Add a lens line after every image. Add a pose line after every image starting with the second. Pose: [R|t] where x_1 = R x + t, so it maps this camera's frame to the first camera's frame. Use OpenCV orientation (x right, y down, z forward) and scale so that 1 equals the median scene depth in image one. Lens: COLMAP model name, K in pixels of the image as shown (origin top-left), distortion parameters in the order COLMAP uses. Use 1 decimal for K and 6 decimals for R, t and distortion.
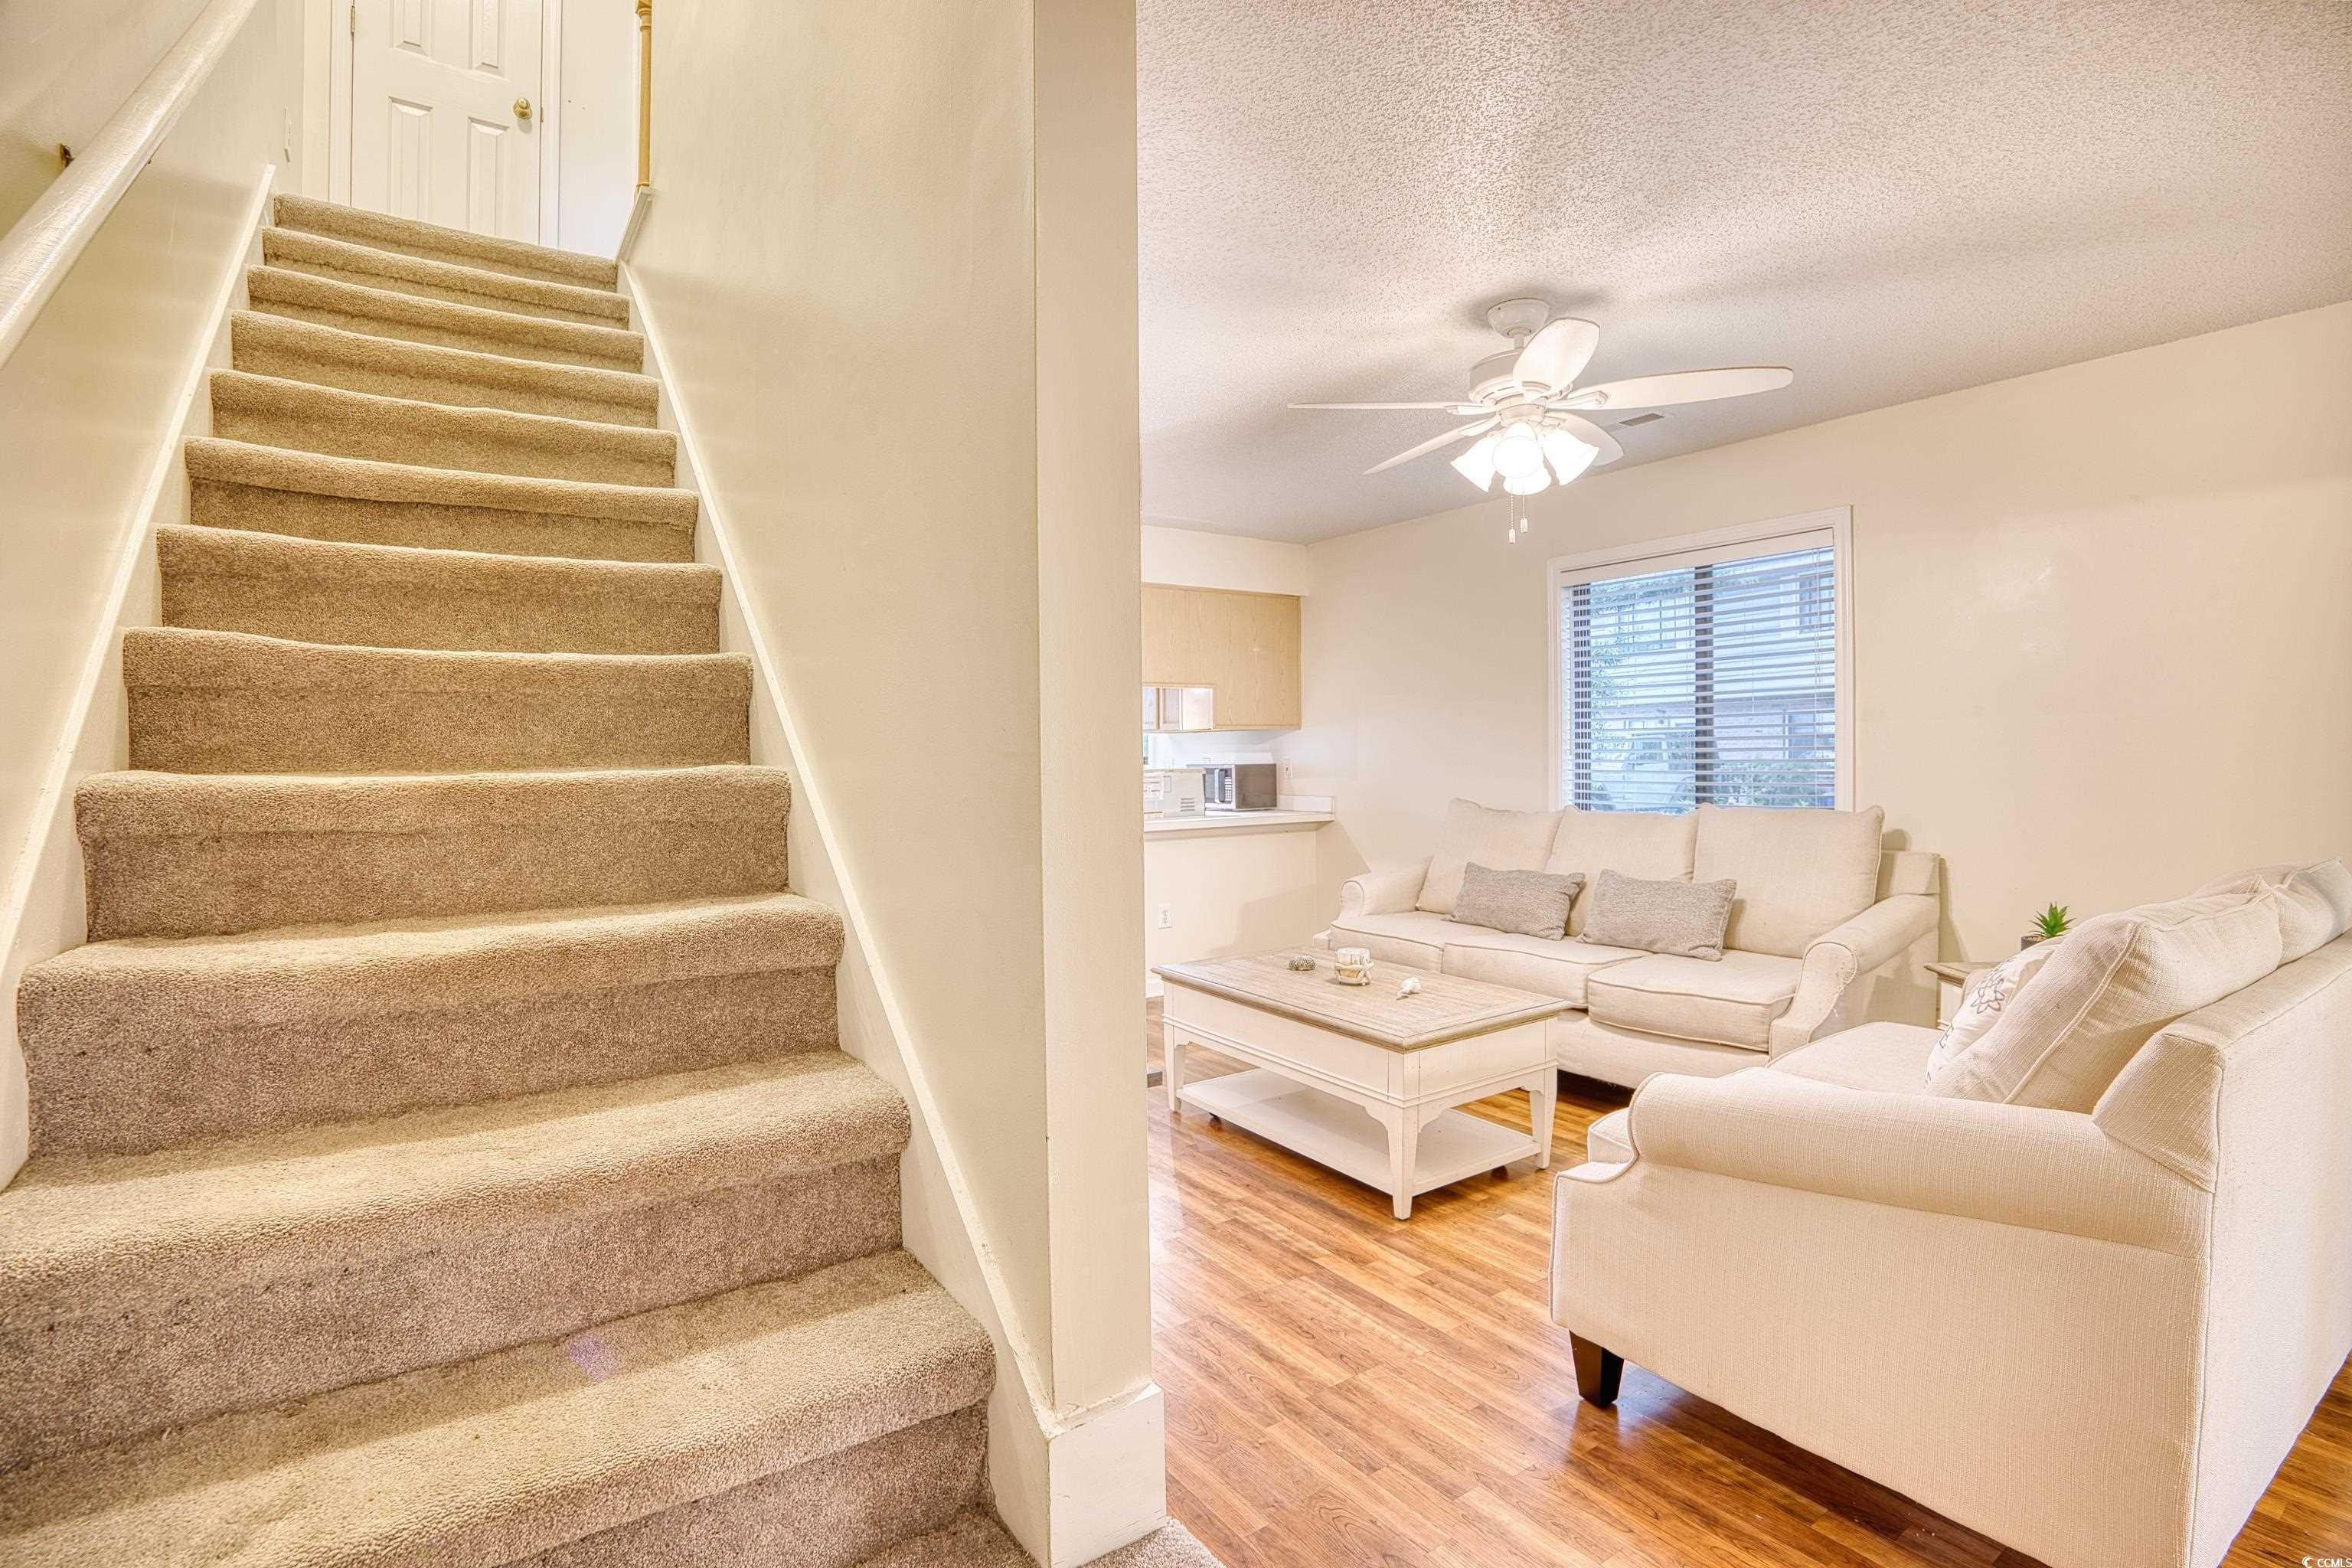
lens RADIAL K [[1105.9, 0, 1174.1], [0, 1105.9, 777.0], [0, 0, 1]] dist [-0.063810, 0.017449]
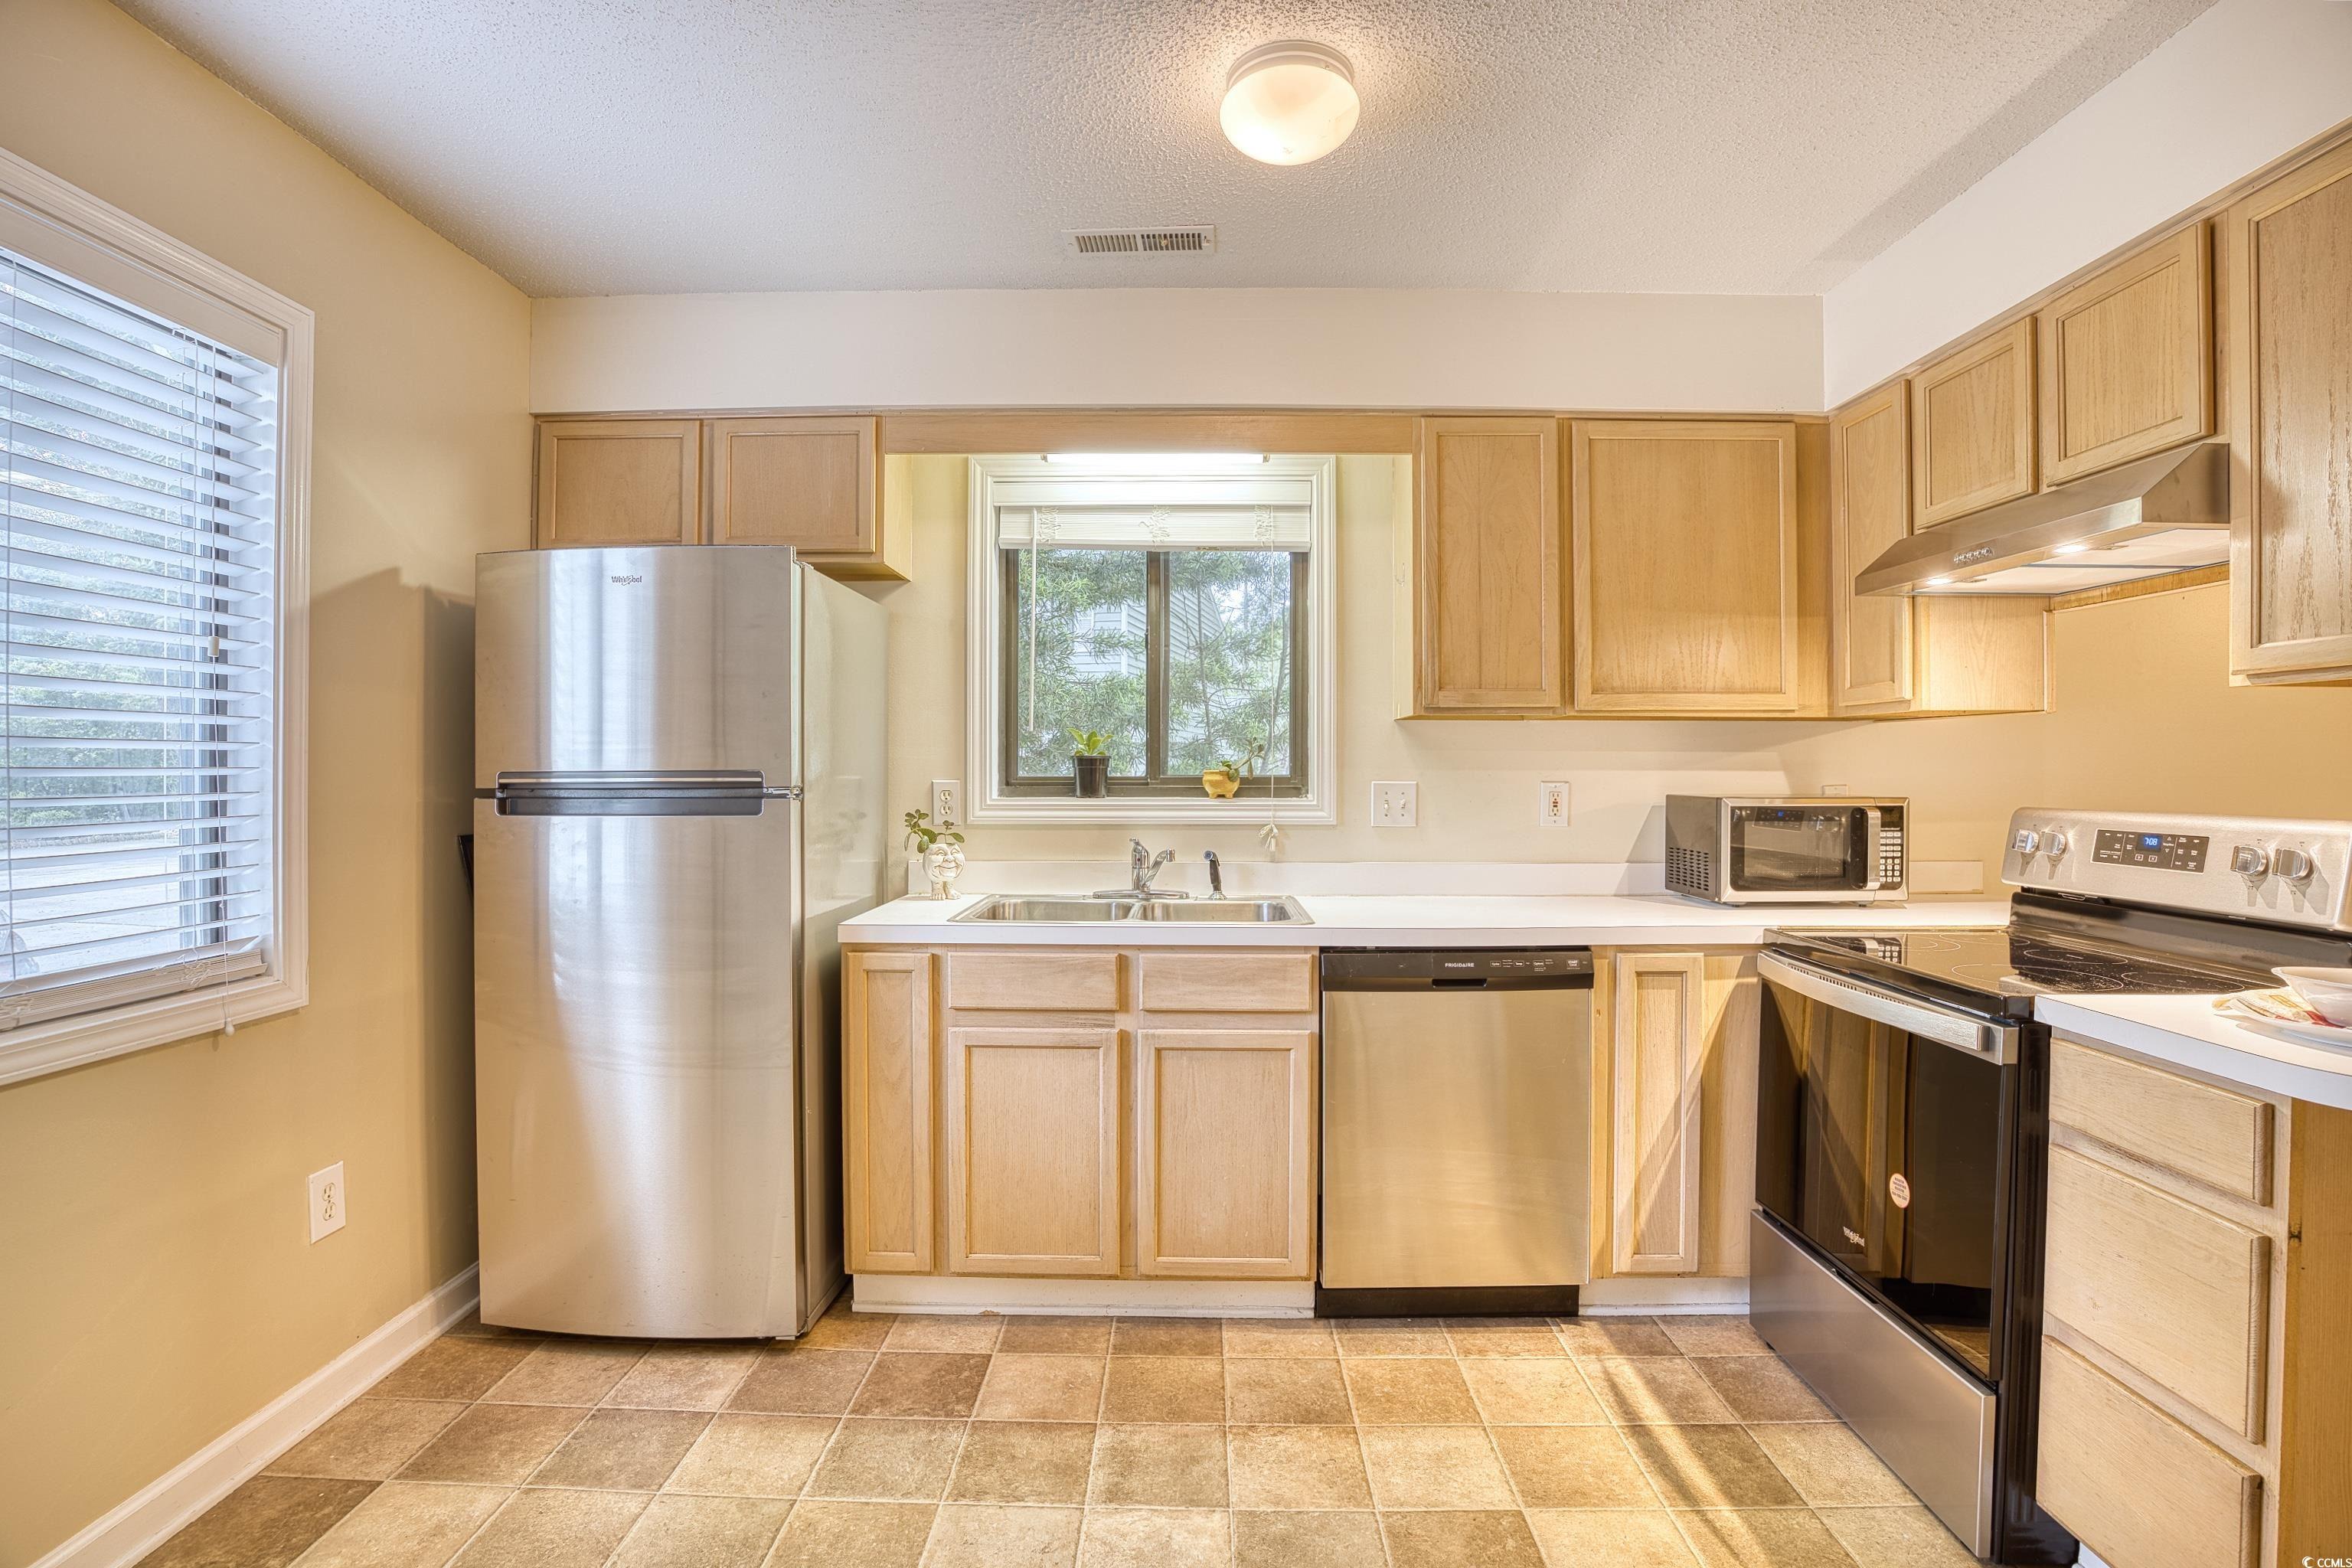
lens RADIAL K [[1109.8, 0, 1175.7], [0, 1109.8, 777.9], [0, 0, 1]] dist [-0.066671, 0.018271]
pose [[0.579295, 0.006567, 0.815092, -0.996964], [0.009146, 0.999852, -0.014556, -0.033876], [-0.815067, 0.015887, 0.579149, 2.171471]]
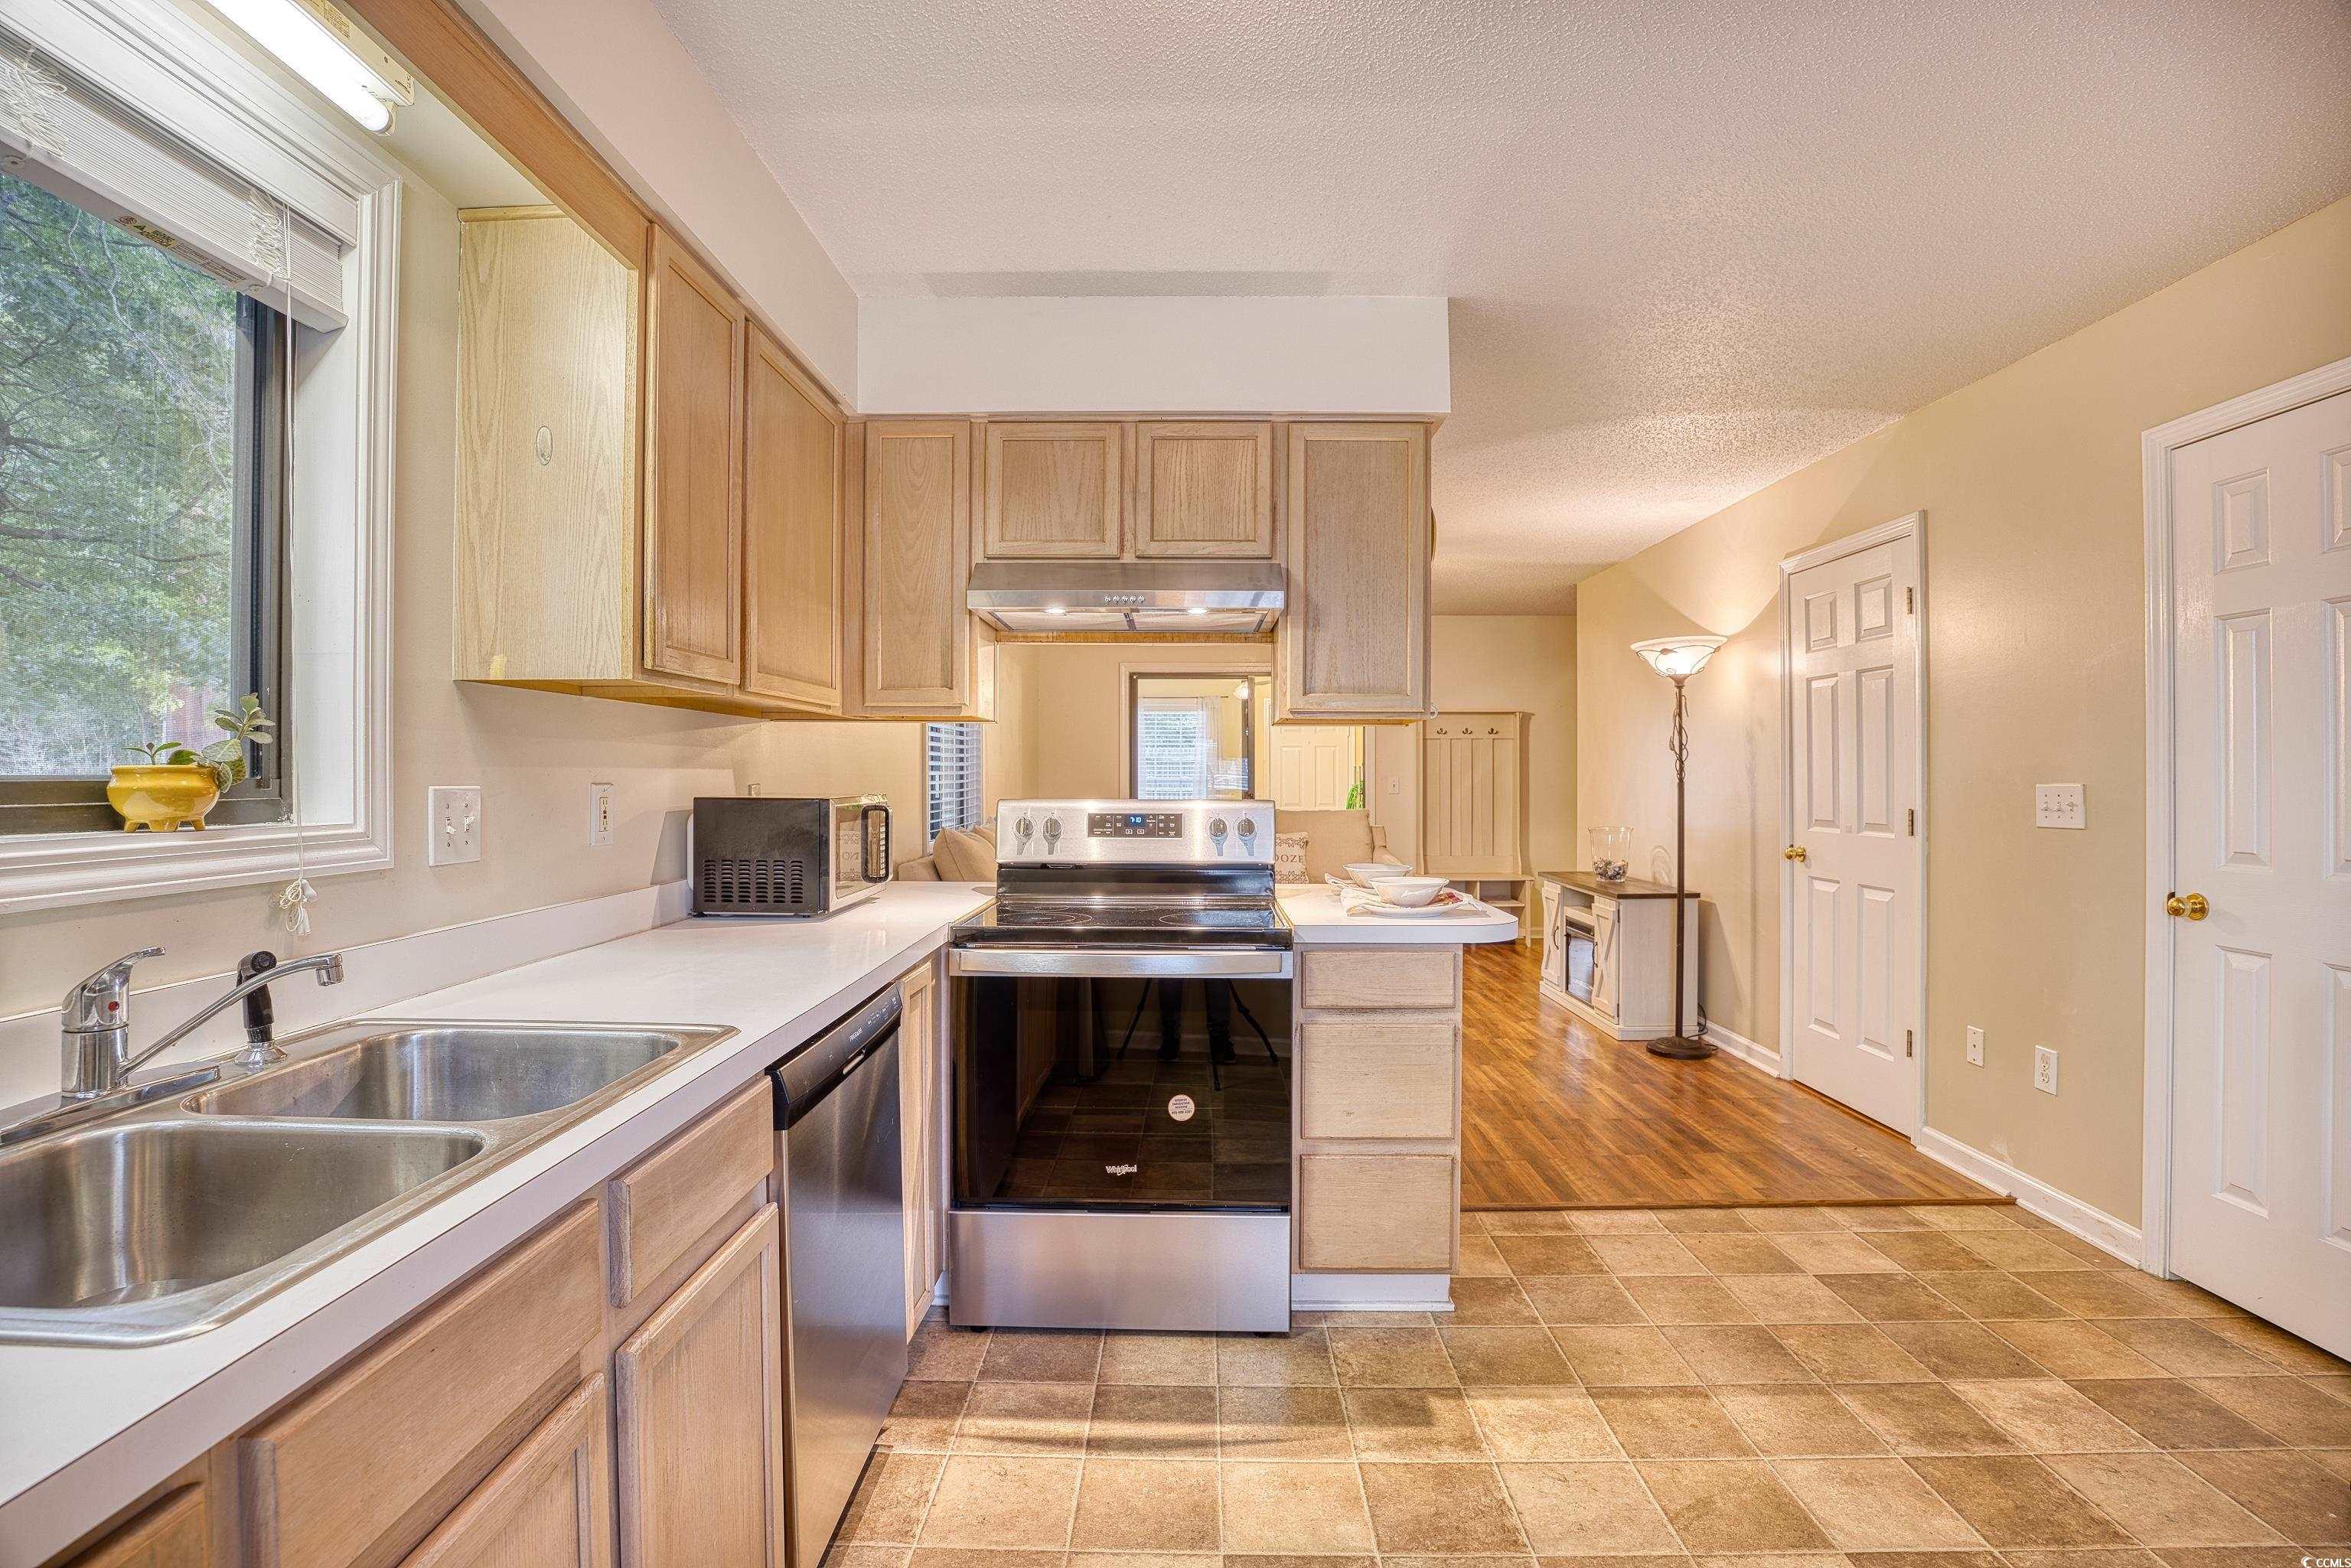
lens RADIAL K [[1105.4, 0, 1173.6], [0, 1105.4, 777.0], [0, 0, 1]] dist [-0.063810, 0.017449]
pose [[-0.814386, 0.007152, 0.580279, -0.684631], [0.018286, 0.999744, 0.013342, -0.049372], [-0.580035, 0.021477, -0.814308, 2.873782]]
